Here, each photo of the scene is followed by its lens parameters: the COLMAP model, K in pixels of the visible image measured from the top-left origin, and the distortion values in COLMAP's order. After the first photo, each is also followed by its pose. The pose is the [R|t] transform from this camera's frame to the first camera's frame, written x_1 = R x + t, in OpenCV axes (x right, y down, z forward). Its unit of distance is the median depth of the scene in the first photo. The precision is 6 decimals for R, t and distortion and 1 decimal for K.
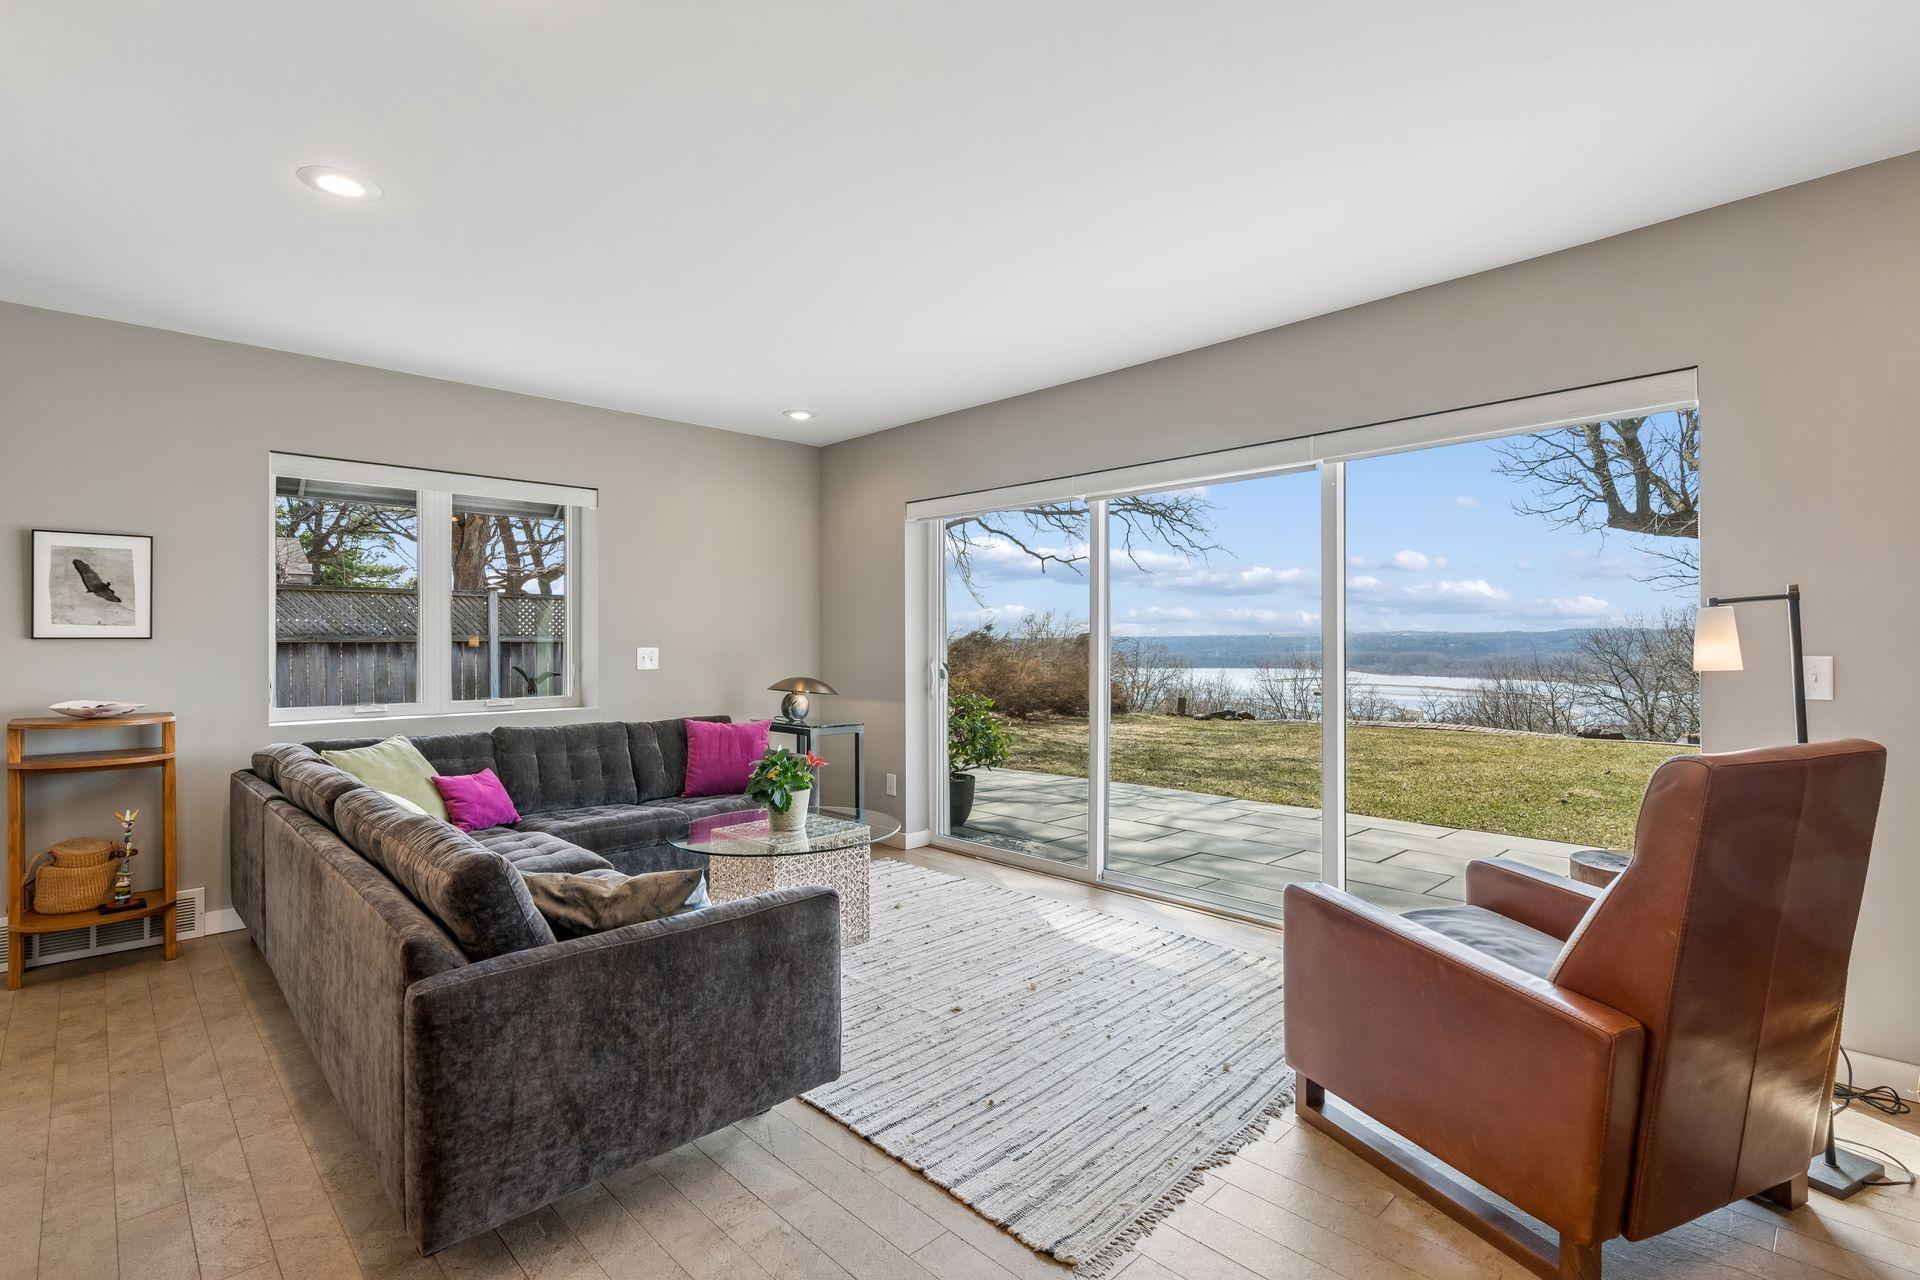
lens RADIAL K [[881.4, 0, 960.0], [0, 881.4, 640.0], [0, 0, 1]] dist [-0.002168, 0.003409]
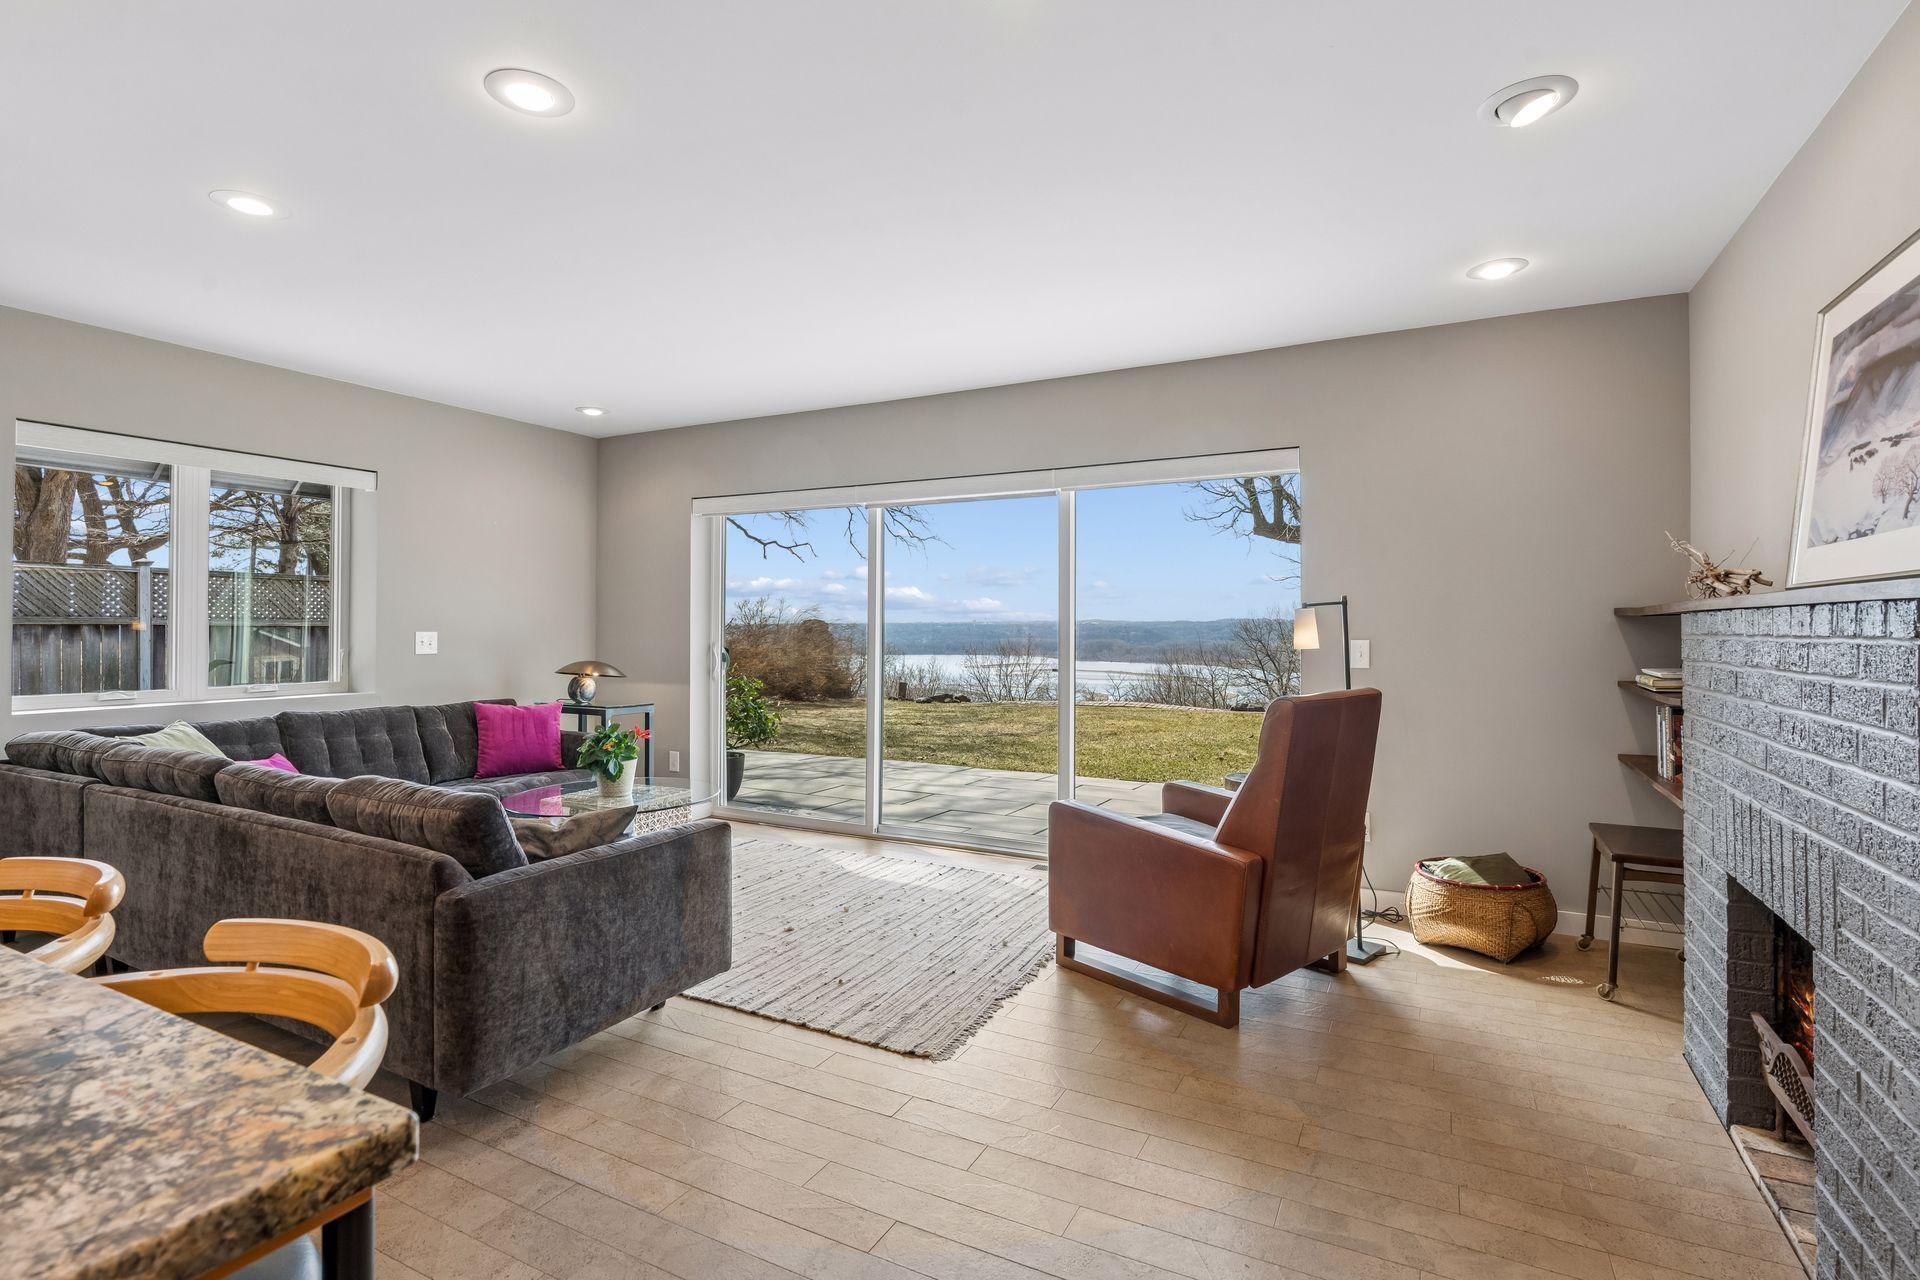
lens RADIAL K [[916.0, 0, 928.1], [0, 916.0, 618.3], [0, 0, 1]] dist [-0.001725, 0.000022]
pose [[0.957913, 0.008628, 0.286927, -0.155095], [-0.006101, 0.999934, -0.009697, -0.000430], [-0.286992, 0.007539, 0.957903, -0.225431]]
